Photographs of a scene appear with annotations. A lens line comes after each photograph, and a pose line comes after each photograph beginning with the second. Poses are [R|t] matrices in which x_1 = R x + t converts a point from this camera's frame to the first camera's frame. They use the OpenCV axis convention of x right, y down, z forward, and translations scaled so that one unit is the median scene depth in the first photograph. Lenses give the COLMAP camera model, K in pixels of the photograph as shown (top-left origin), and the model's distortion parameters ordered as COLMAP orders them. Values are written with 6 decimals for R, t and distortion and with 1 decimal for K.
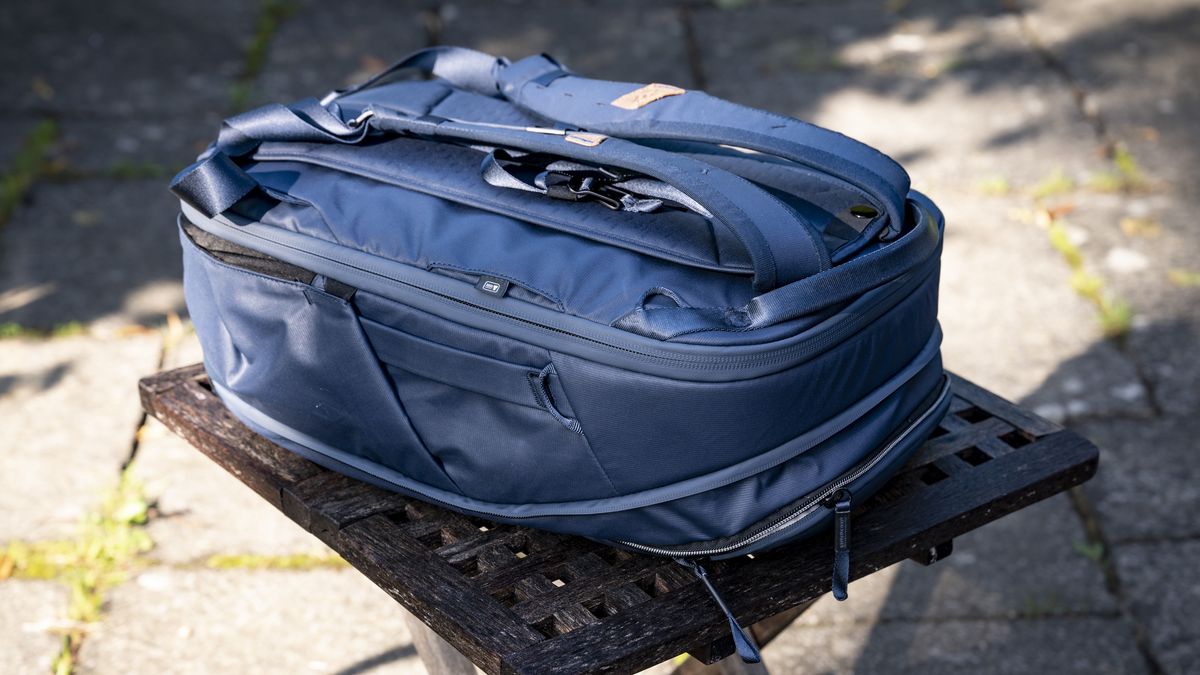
lens RADIAL K [[2360.3, 0, 600.0], [0, 2360.3, 337.5], [0, 0, 1]] dist [-0.023923, 0.041296]
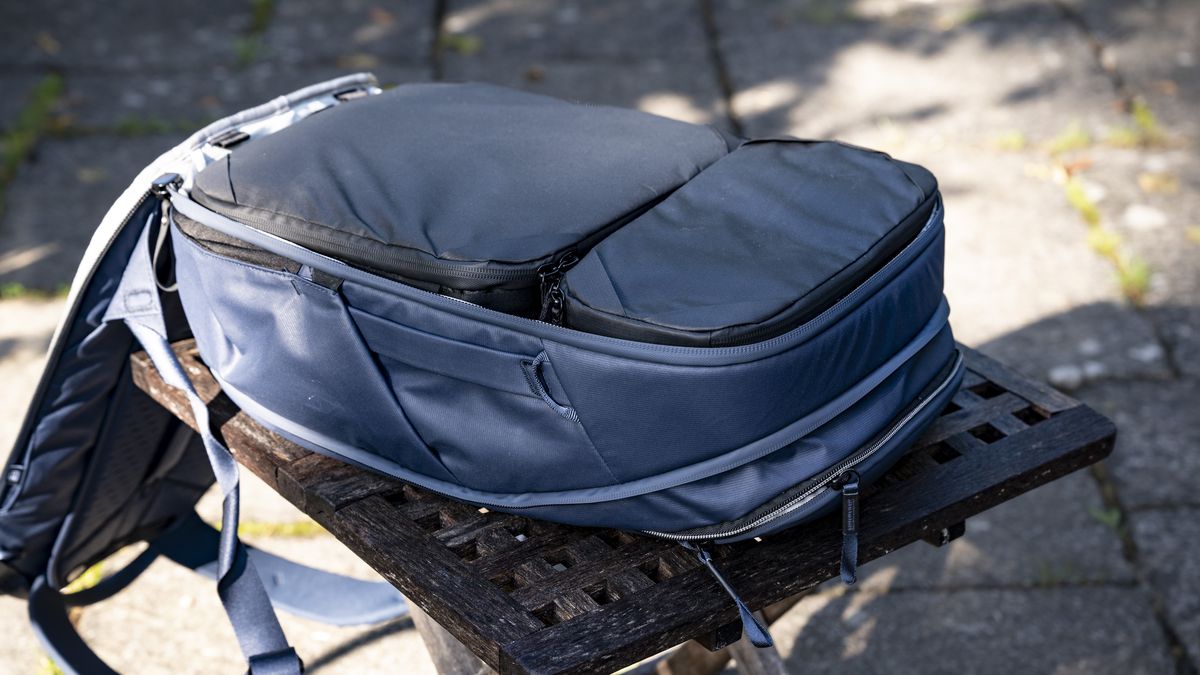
lens RADIAL K [[2359.5, 0, 595.7], [0, 2359.5, 311.3], [0, 0, 1]] dist [-0.025478, 0.076827]
pose [[0.999959, -0.001092, -0.009025, 0.005438], [0.001207, 0.999918, 0.012783, -0.012197], [0.009011, -0.012793, 0.999878, 0.024789]]
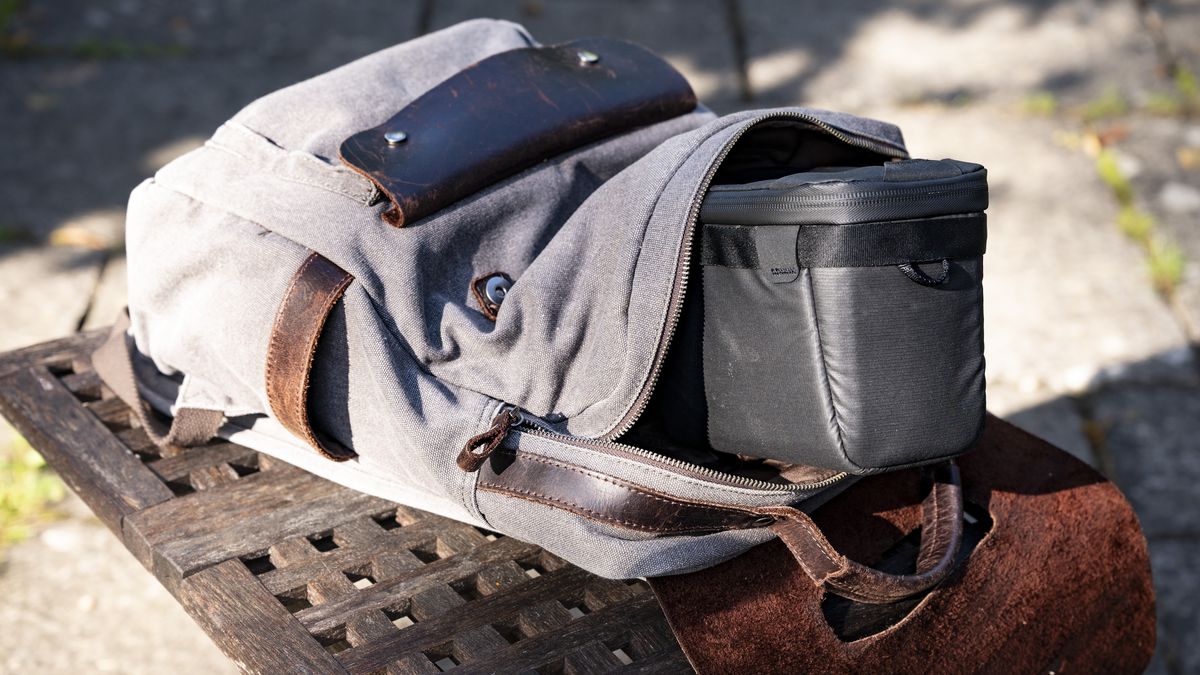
lens RADIAL K [[2360.3, 0, 600.0], [0, 2360.3, 337.5], [0, 0, 1]] dist [-0.023923, 0.041296]
pose [[0.998940, 0.041381, -0.020139, 0.041241], [-0.040037, 0.997202, 0.063127, -0.052440], [0.022695, -0.062254, 0.997802, 0.178020]]
